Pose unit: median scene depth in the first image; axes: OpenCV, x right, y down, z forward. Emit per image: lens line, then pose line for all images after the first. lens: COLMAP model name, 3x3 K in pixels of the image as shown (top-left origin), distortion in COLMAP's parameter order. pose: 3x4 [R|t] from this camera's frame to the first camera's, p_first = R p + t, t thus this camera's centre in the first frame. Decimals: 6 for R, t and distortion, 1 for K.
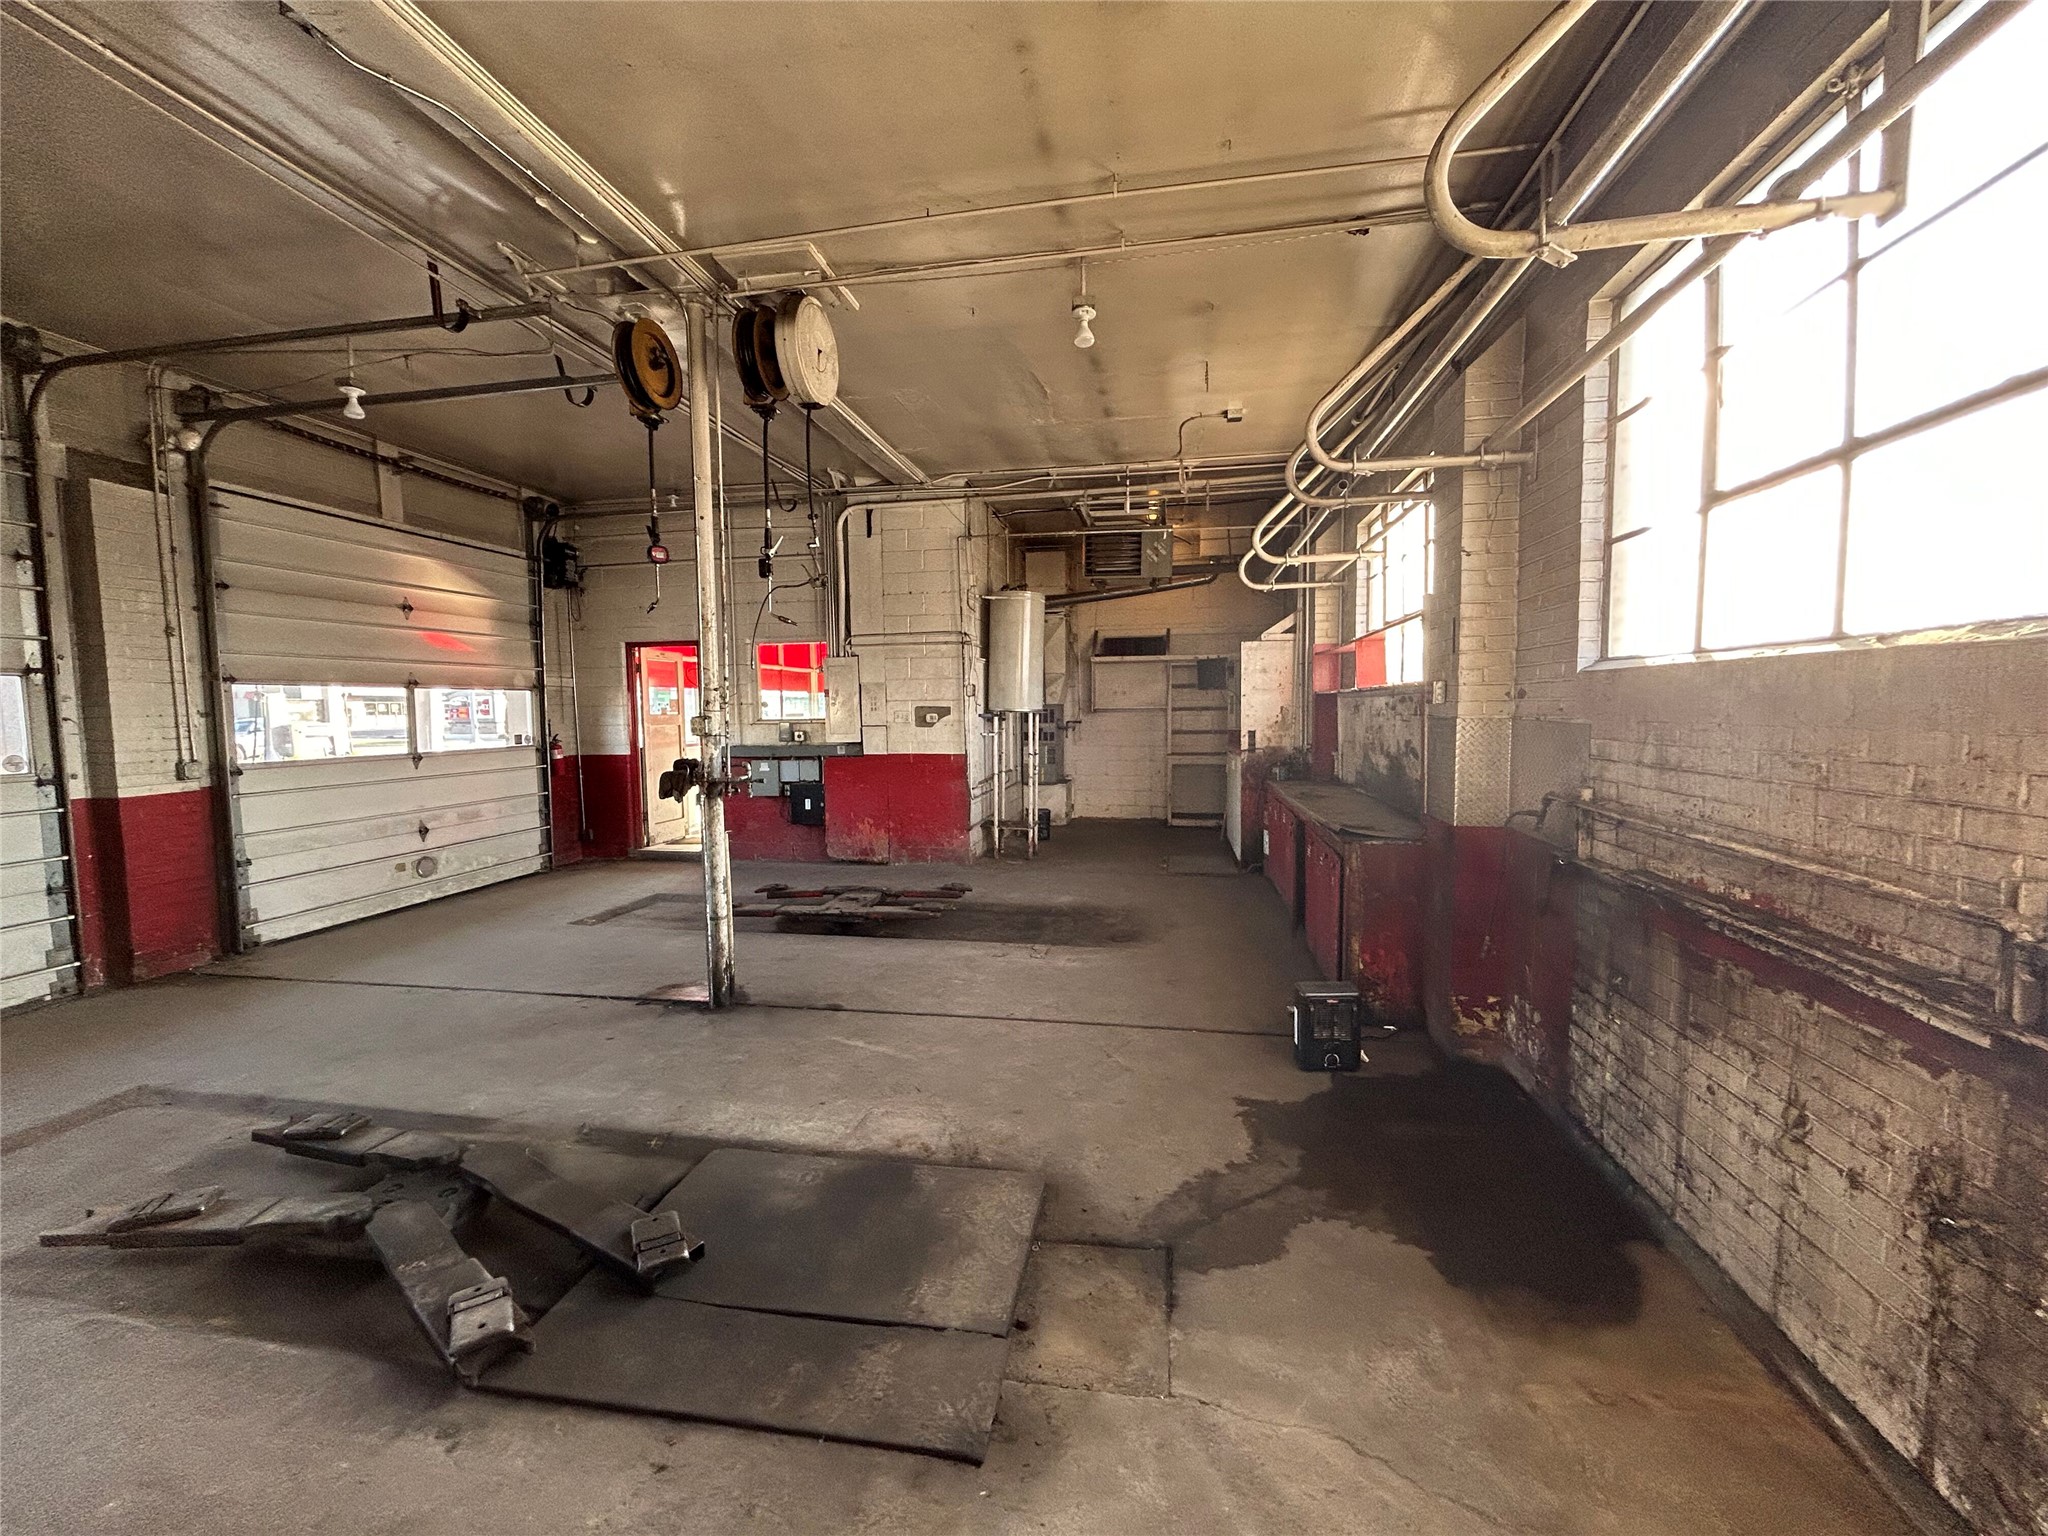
lens RADIAL K [[828.0, 0, 1024.0], [0, 828.0, 768.0], [0, 0, 1]] dist [-0.000896, -0.000117]
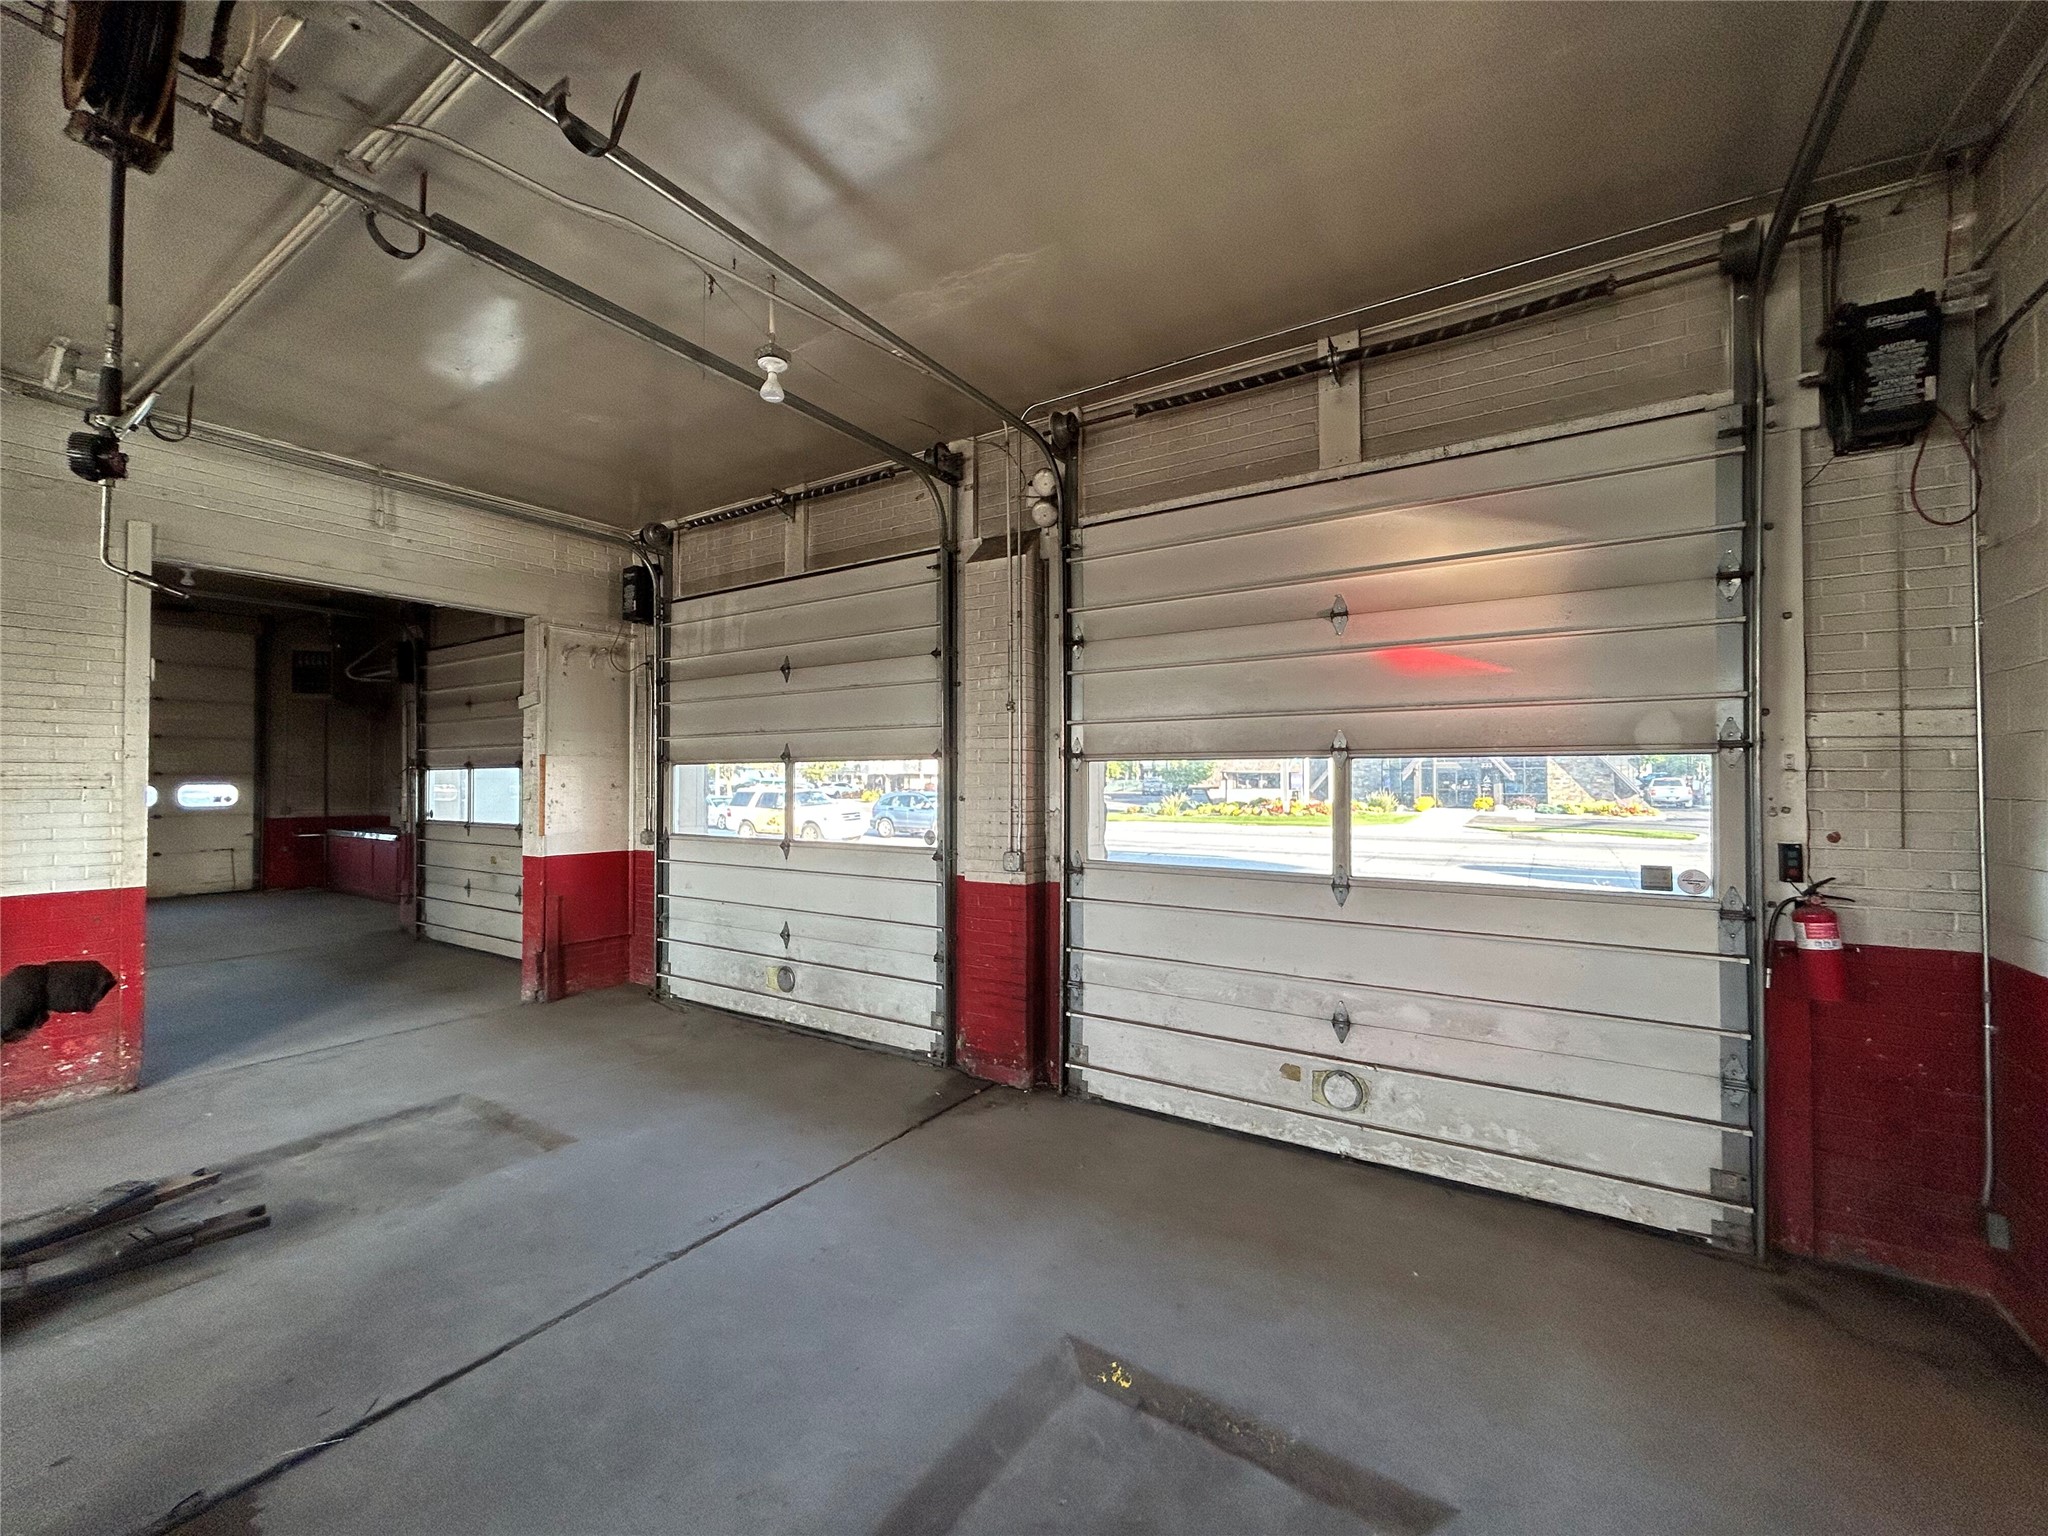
lens RADIAL K [[828.0, 0, 1024.0], [0, 828.0, 768.0], [0, 0, 1]] dist [-0.000896, -0.000117]
pose [[-0.381175, -0.002134, -0.924500, -0.136237], [-0.065903, 0.997516, 0.024869, -0.080679], [0.922151, 0.070407, -0.380369, 0.912730]]
